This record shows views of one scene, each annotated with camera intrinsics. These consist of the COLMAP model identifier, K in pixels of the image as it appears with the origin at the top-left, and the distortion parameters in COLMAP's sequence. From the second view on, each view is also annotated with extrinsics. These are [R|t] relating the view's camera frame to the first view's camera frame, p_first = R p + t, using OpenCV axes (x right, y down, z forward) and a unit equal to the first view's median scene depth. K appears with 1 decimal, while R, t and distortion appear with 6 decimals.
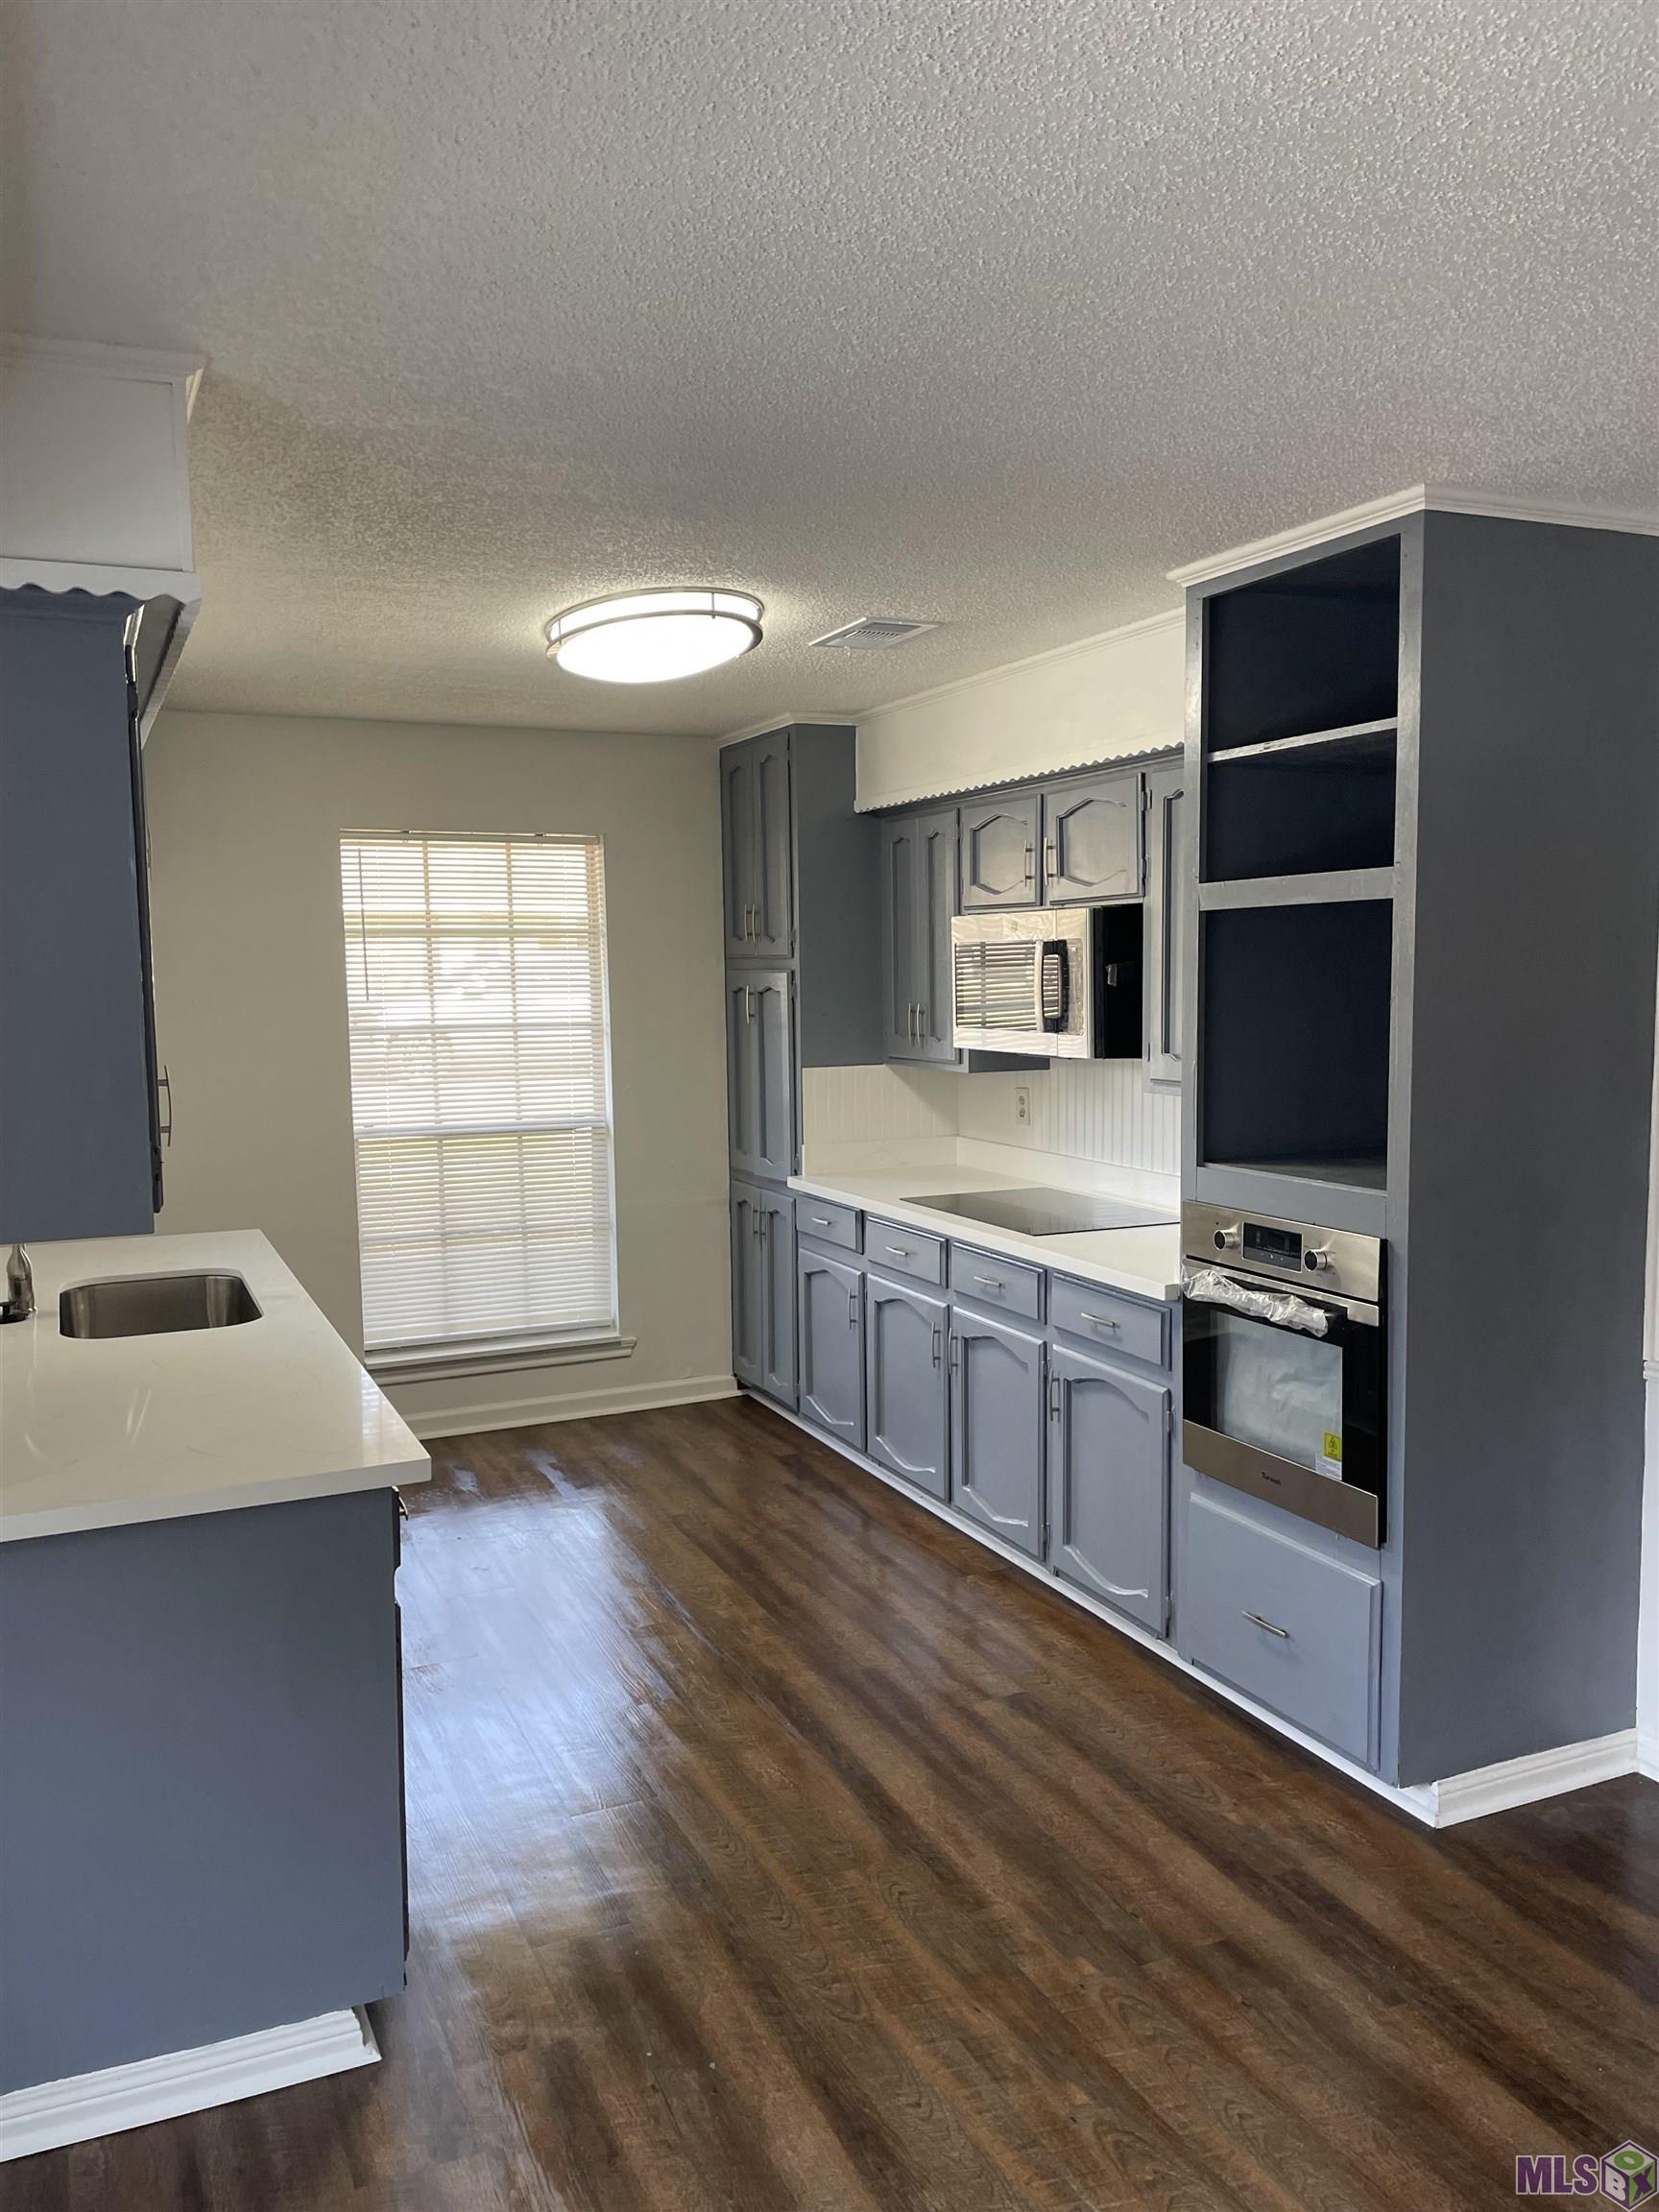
lens RADIAL K [[1682.5, 0, 831.9], [0, 1682.5, 1102.6], [0, 0, 1]] dist [0.064111, -0.083399]
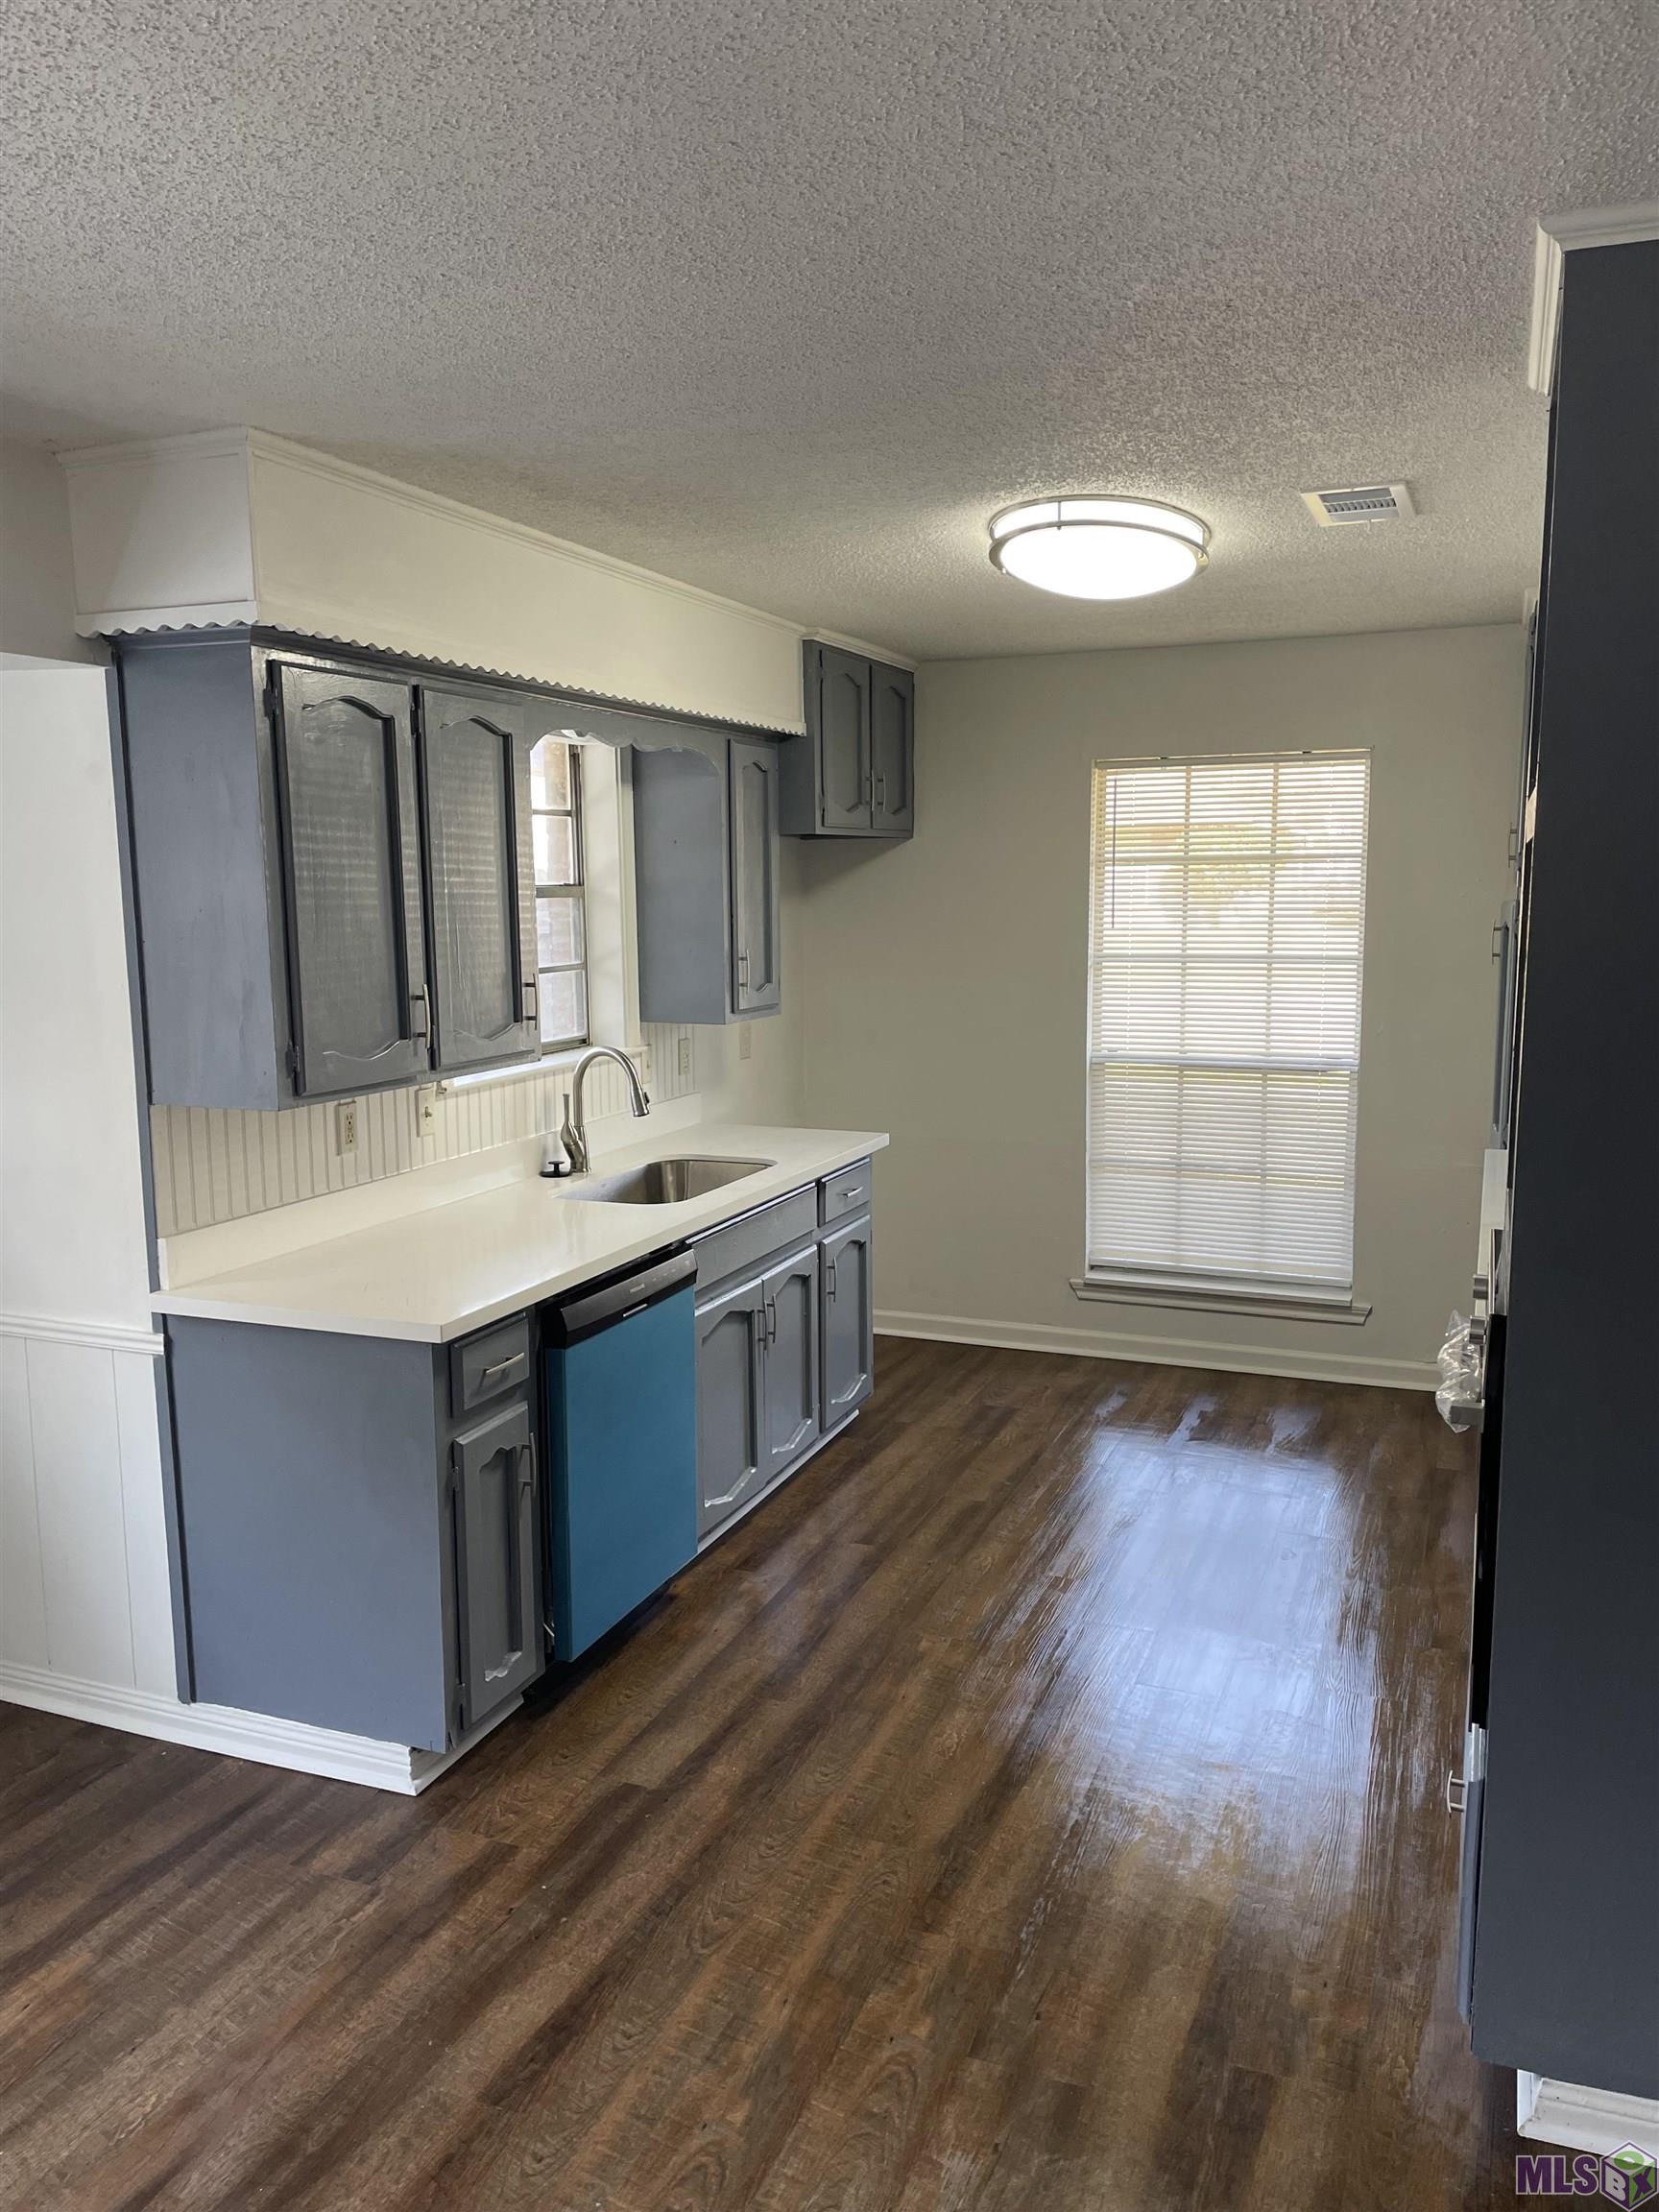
lens RADIAL K [[1682.5, 0, 825.9], [0, 1682.5, 1114.7], [0, 0, 1]] dist [0.064111, -0.083399]
pose [[0.685127, 0.106169, -0.720645, 0.378721], [-0.062589, 0.994243, 0.086973, -0.027647], [0.725730, -0.014483, 0.687828, 0.182020]]
